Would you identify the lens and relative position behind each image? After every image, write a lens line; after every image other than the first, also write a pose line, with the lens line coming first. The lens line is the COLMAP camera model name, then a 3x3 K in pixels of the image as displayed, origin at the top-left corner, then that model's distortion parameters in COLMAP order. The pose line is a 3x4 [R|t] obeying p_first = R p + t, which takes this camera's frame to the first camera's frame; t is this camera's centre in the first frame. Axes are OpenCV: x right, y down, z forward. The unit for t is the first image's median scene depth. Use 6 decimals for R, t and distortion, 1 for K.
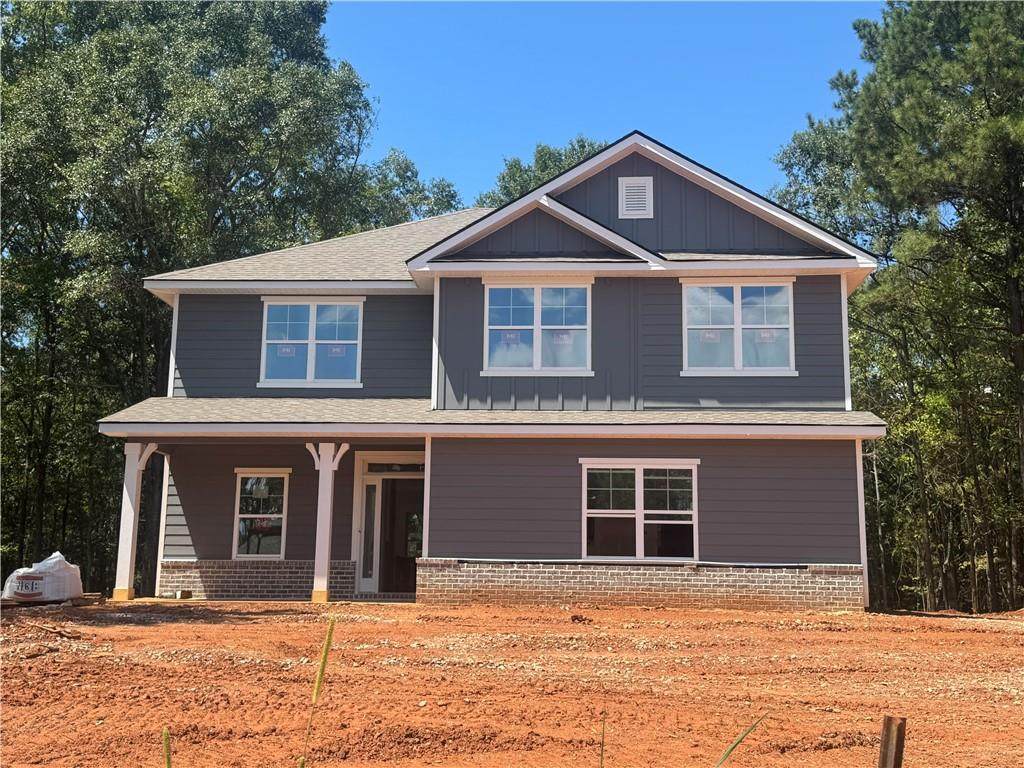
lens RADIAL K [[1143.6, 0, 512.0], [0, 1143.6, 384.0], [0, 0, 1]] dist [0.001696, 0.003987]
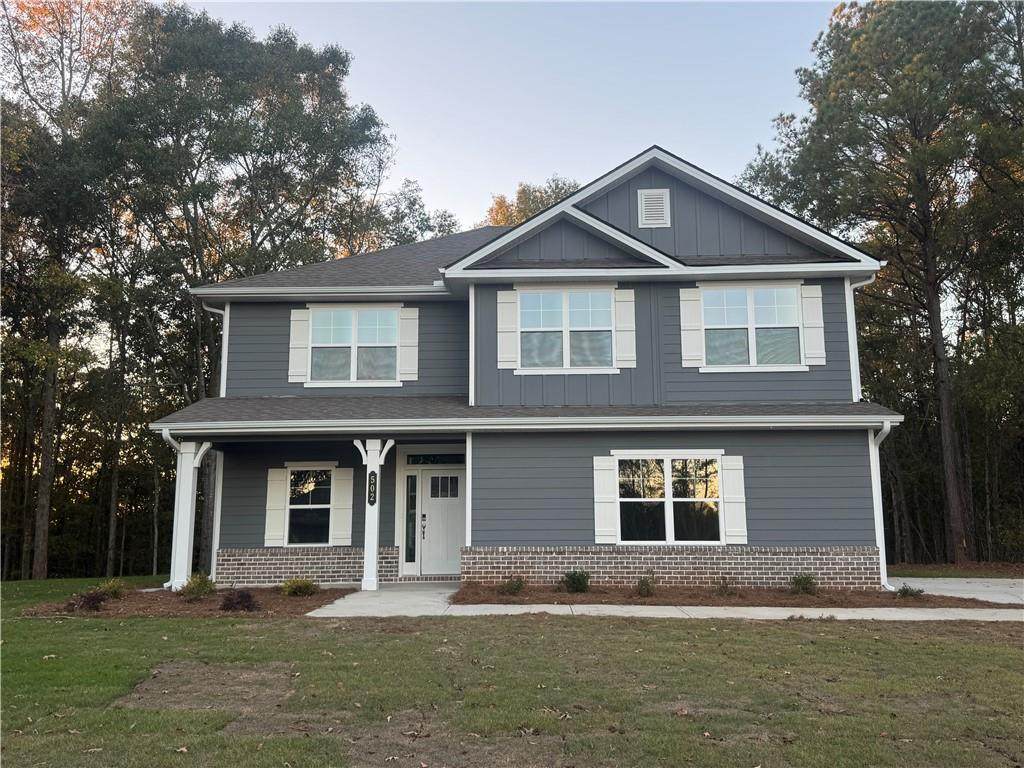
lens RADIAL K [[858.6, 0, 512.0], [0, 858.6, 384.0], [0, 0, 1]] dist [0.008486, 0.001970]
pose [[0.999244, -0.011822, 0.037044, -0.058910], [0.011486, 0.999891, 0.009259, -0.005010], [-0.037149, -0.008827, 0.999271, 0.187985]]
